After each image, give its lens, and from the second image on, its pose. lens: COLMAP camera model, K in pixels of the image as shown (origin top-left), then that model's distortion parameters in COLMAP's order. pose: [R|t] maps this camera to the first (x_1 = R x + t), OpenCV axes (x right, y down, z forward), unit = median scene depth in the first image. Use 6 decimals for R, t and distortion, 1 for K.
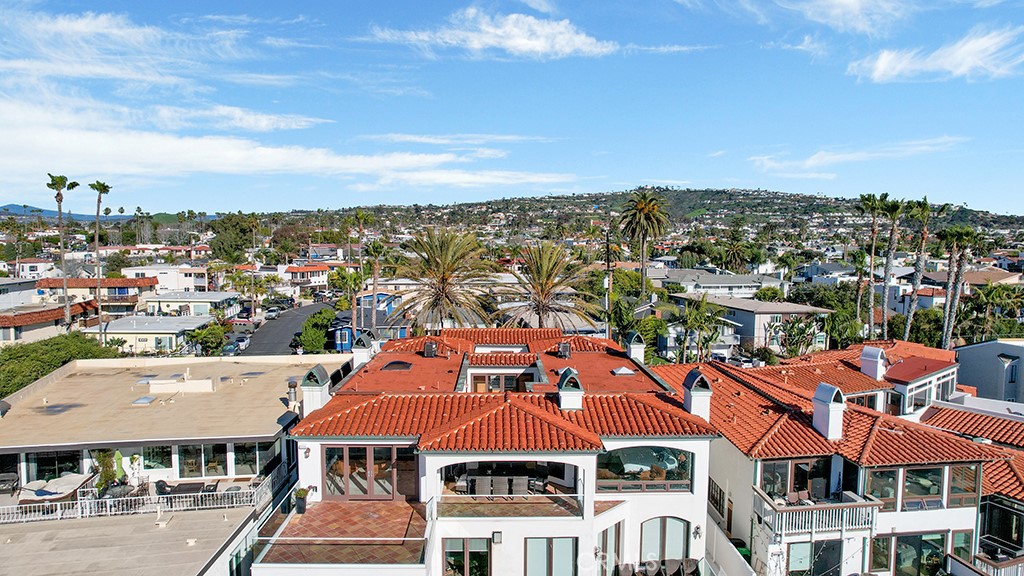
lens RADIAL K [[656.1, 0, 518.1], [0, 656.1, 287.4], [0, 0, 1]] dist [-0.076374, 0.071830]
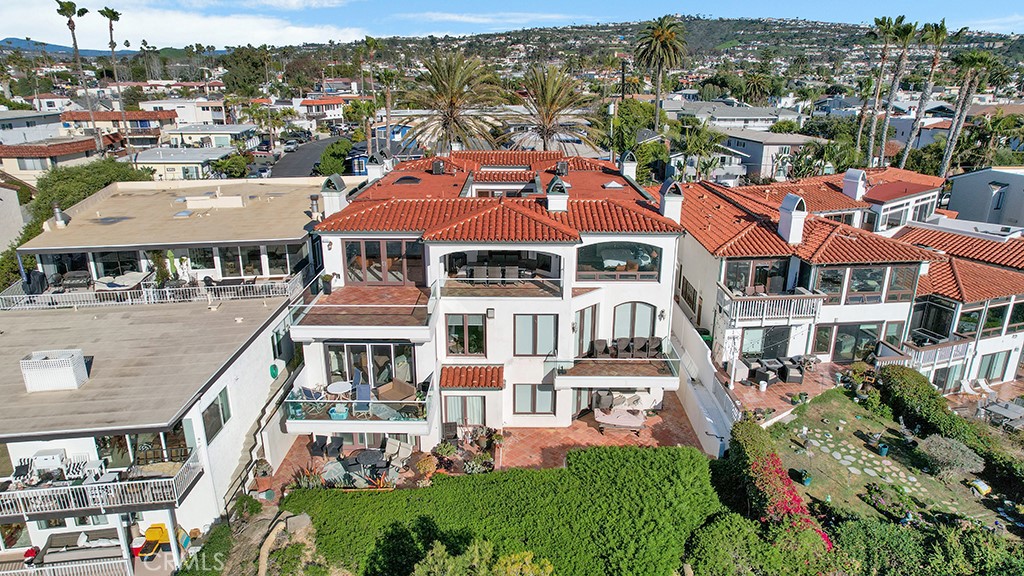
lens RADIAL K [[656.1, 0, 518.1], [0, 656.1, 287.4], [0, 0, 1]] dist [-0.076374, 0.071830]
pose [[0.999528, 0.007274, -0.029832, 0.030287], [0.000148, 0.970383, 0.241571, 0.025421], [0.030706, -0.241462, 0.969924, -0.089518]]
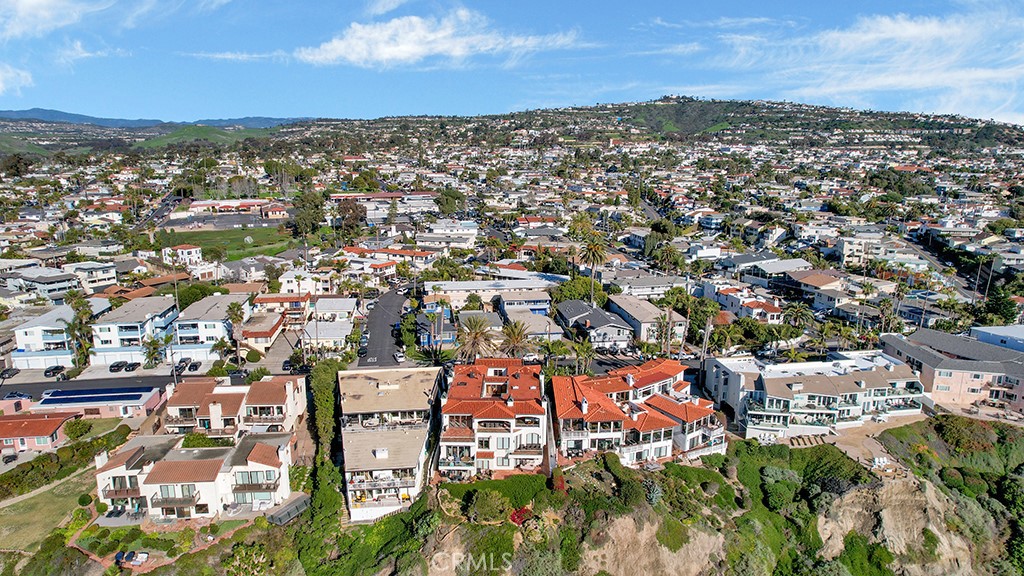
lens RADIAL K [[656.1, 0, 518.1], [0, 656.1, 287.4], [0, 0, 1]] dist [-0.076374, 0.071830]
pose [[0.999292, 0.008313, -0.036681, 0.169152], [-0.002872, 0.989283, 0.145980, -0.695898], [0.037502, -0.145772, 0.988607, -1.768889]]
